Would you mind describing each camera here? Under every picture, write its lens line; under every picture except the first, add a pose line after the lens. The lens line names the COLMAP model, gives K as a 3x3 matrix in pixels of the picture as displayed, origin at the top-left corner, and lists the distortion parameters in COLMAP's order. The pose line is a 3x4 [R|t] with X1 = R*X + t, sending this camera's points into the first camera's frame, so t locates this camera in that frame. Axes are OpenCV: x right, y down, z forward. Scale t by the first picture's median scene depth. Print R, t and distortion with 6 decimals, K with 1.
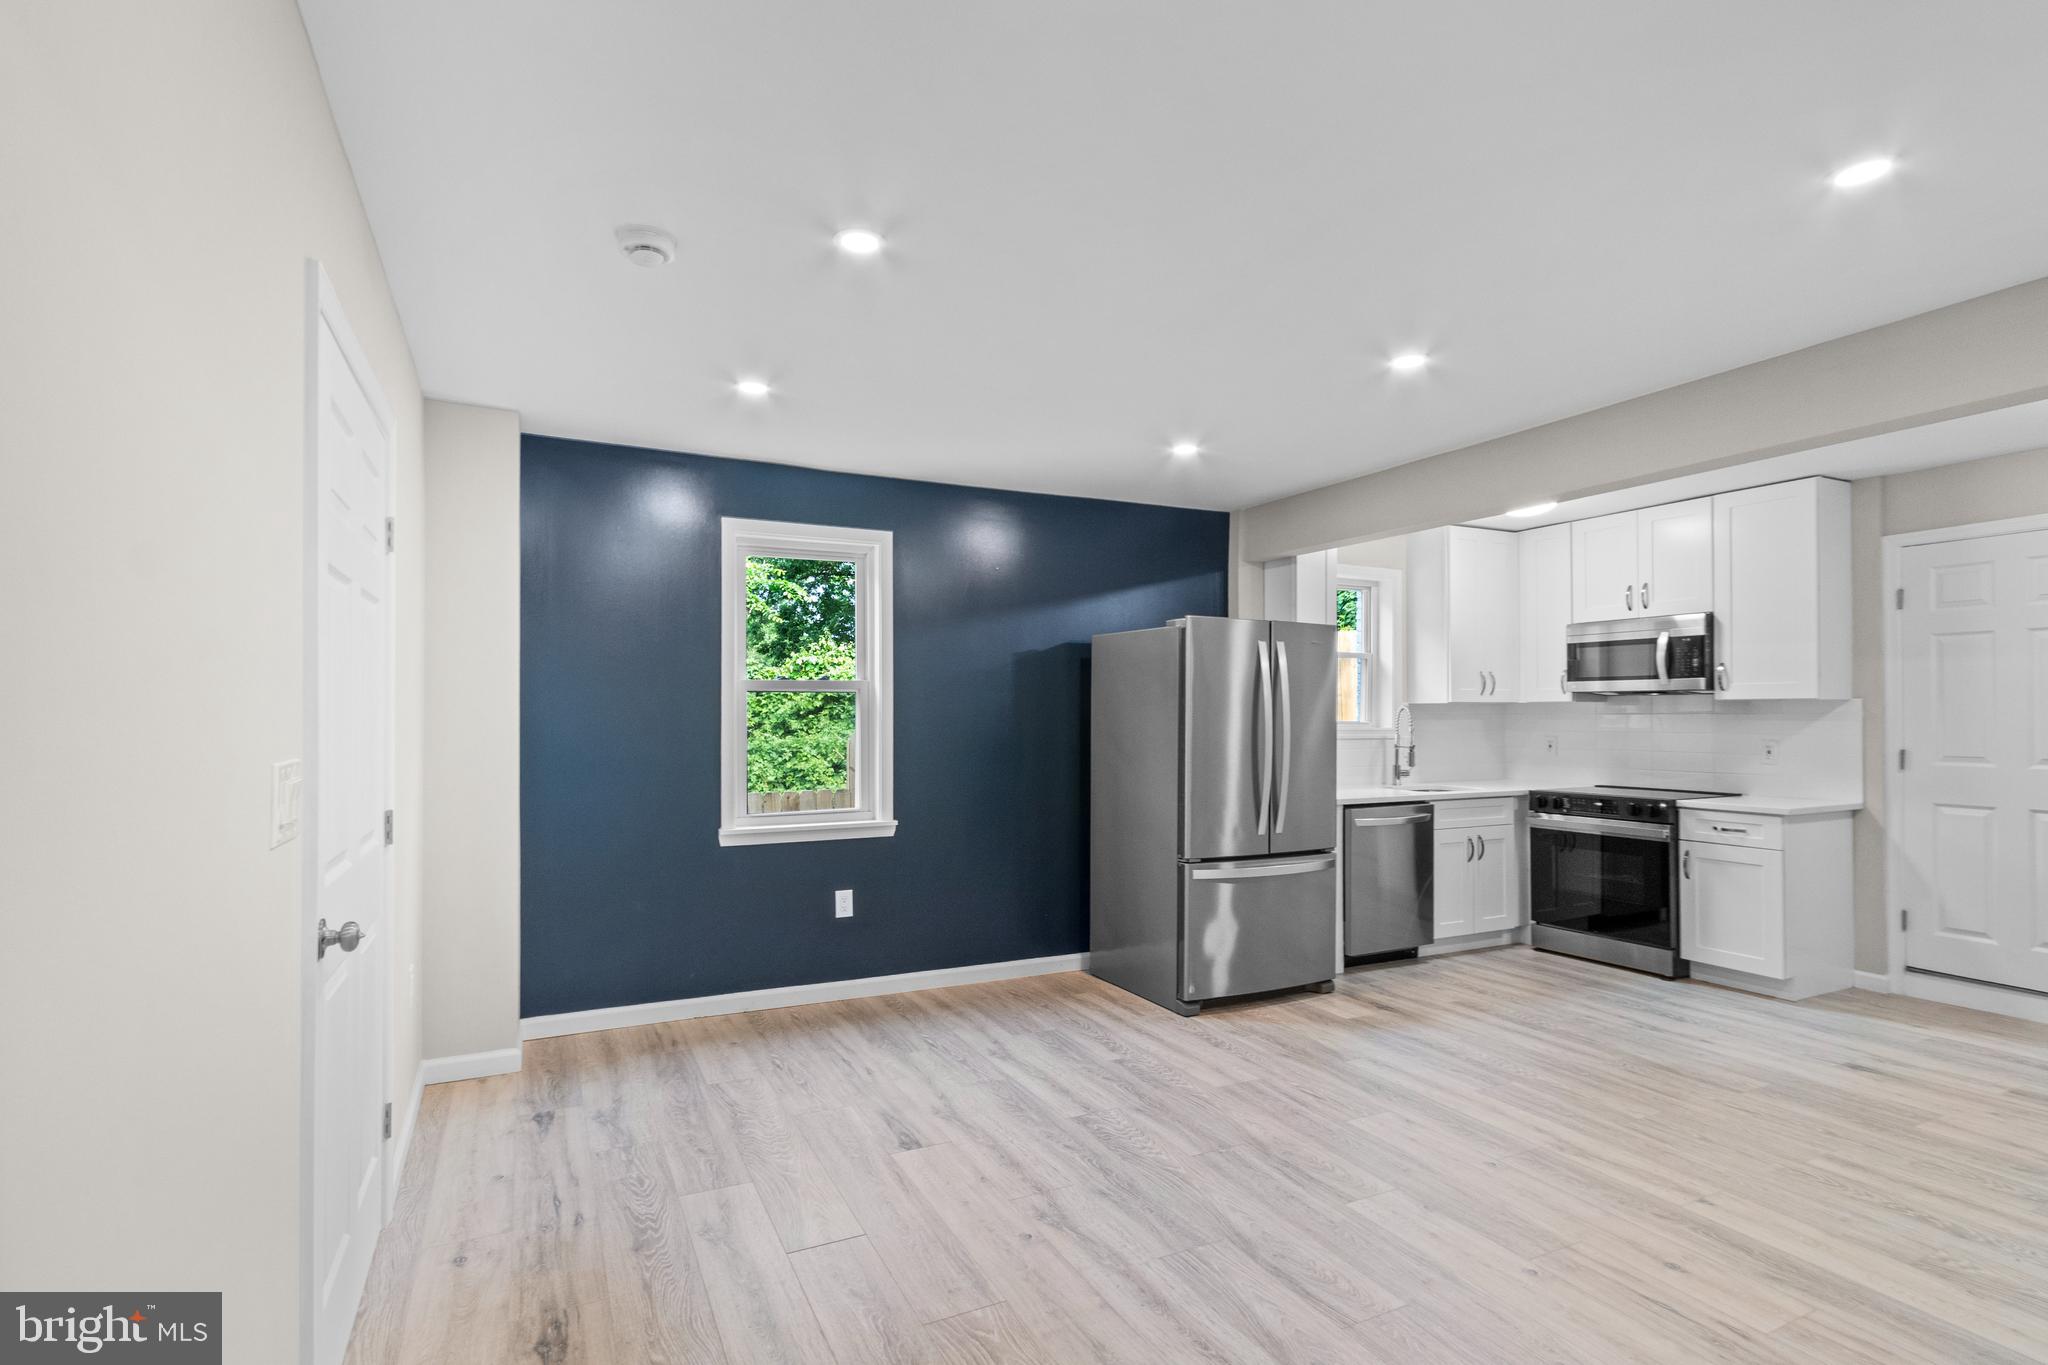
lens RADIAL K [[971.7, 0, 1005.7], [0, 971.7, 719.3], [0, 0, 1]] dist [0.002960, -0.000748]
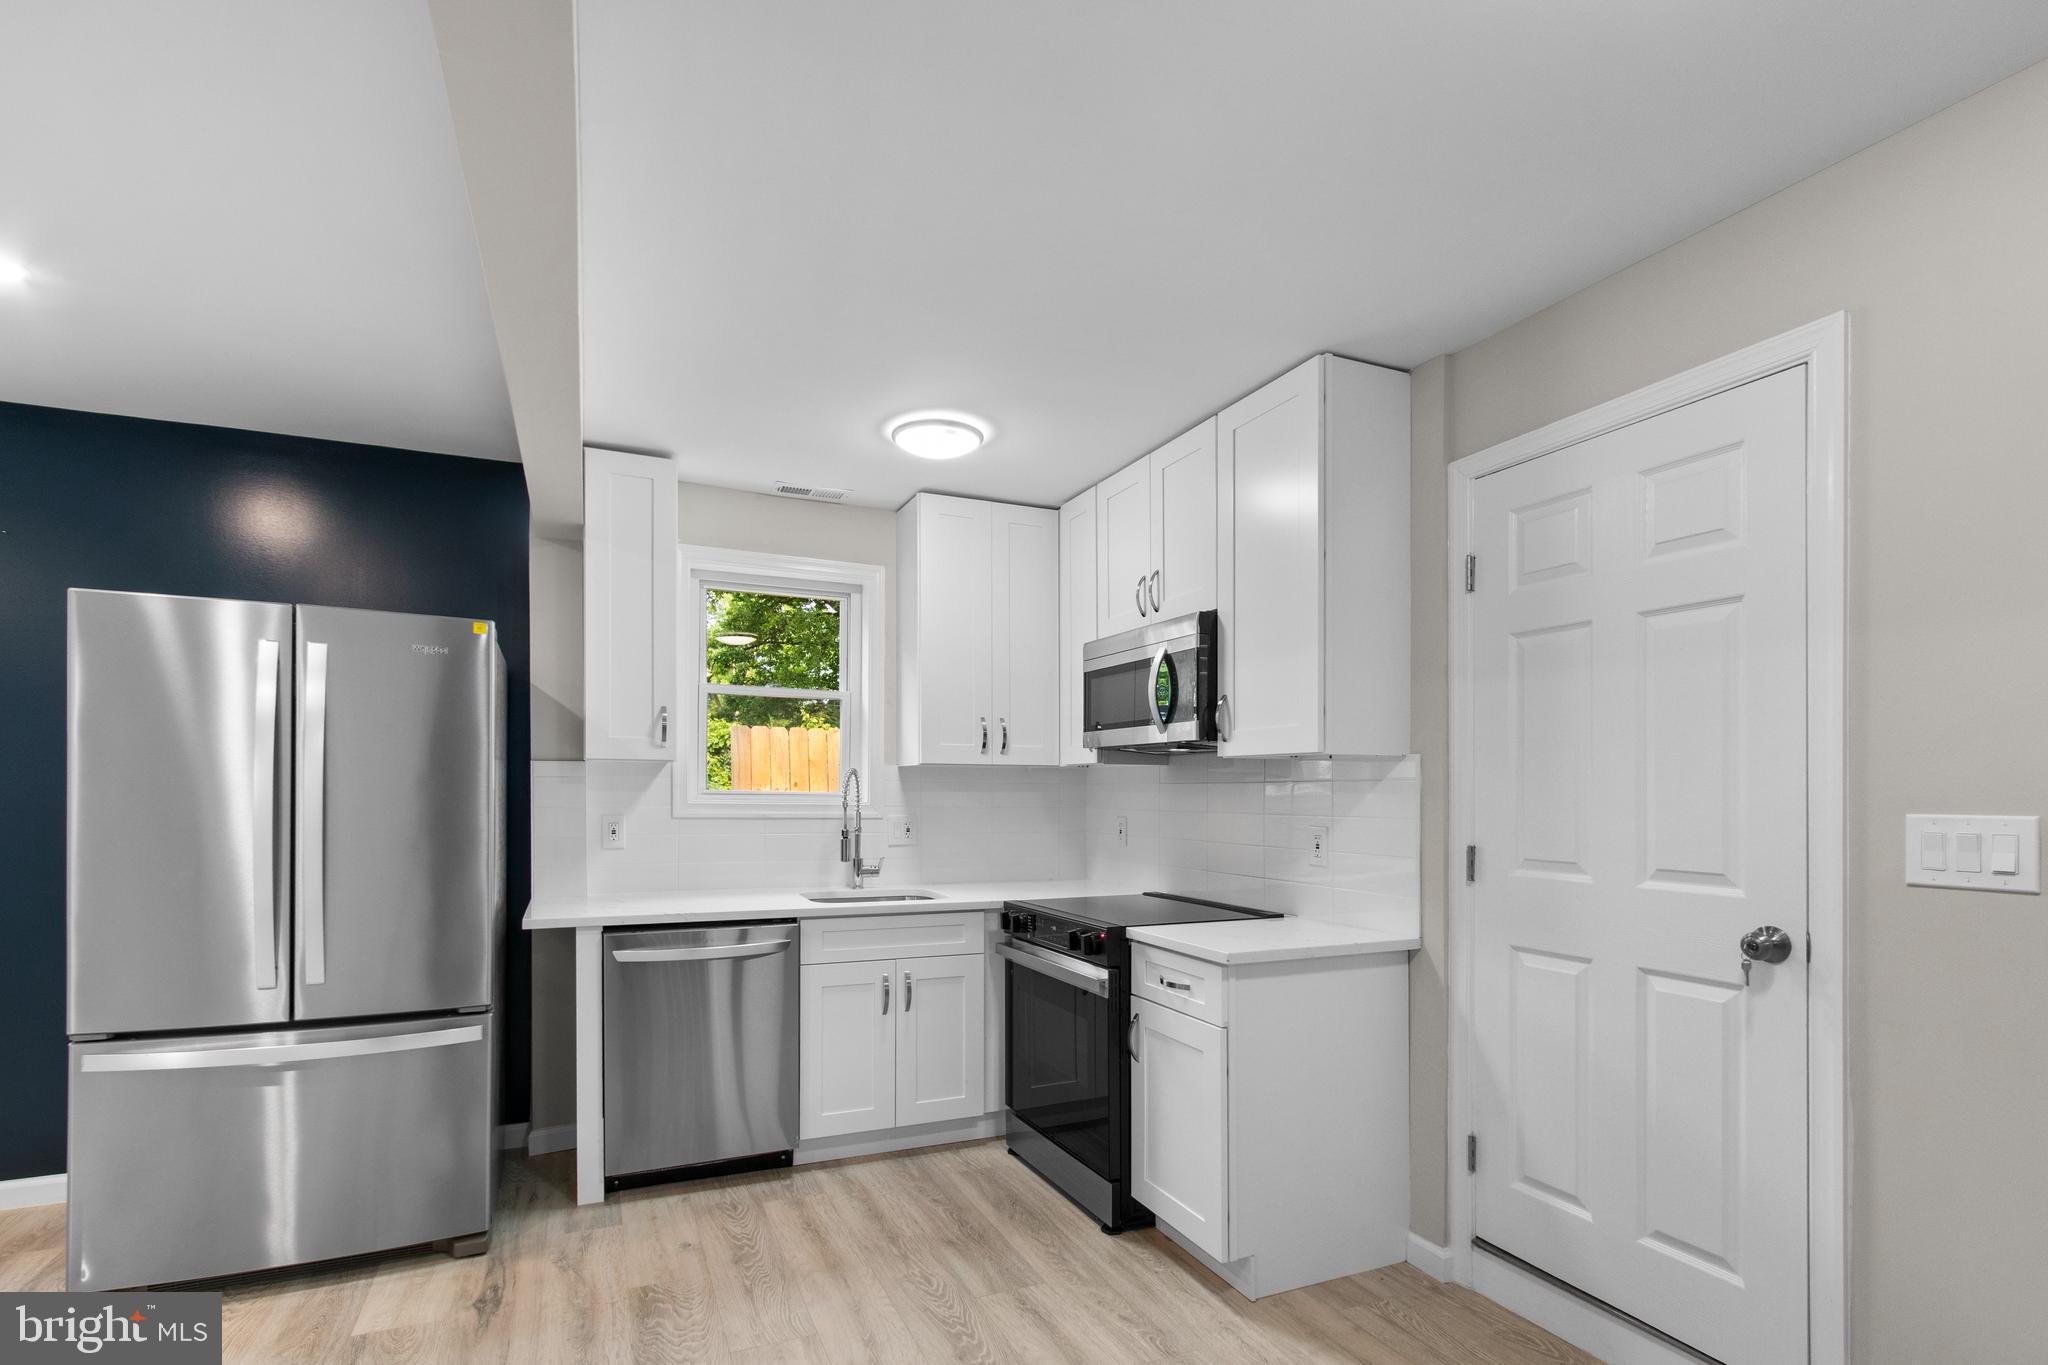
lens RADIAL K [[971.7, 0, 1003.4], [0, 971.7, 797.2], [0, 0, 1]] dist [0.002960, -0.000748]
pose [[0.999123, 0.006661, -0.041332, 0.629675], [-0.006572, 0.999976, 0.002288, 0.004008], [0.041346, -0.002014, 0.999143, 0.406020]]
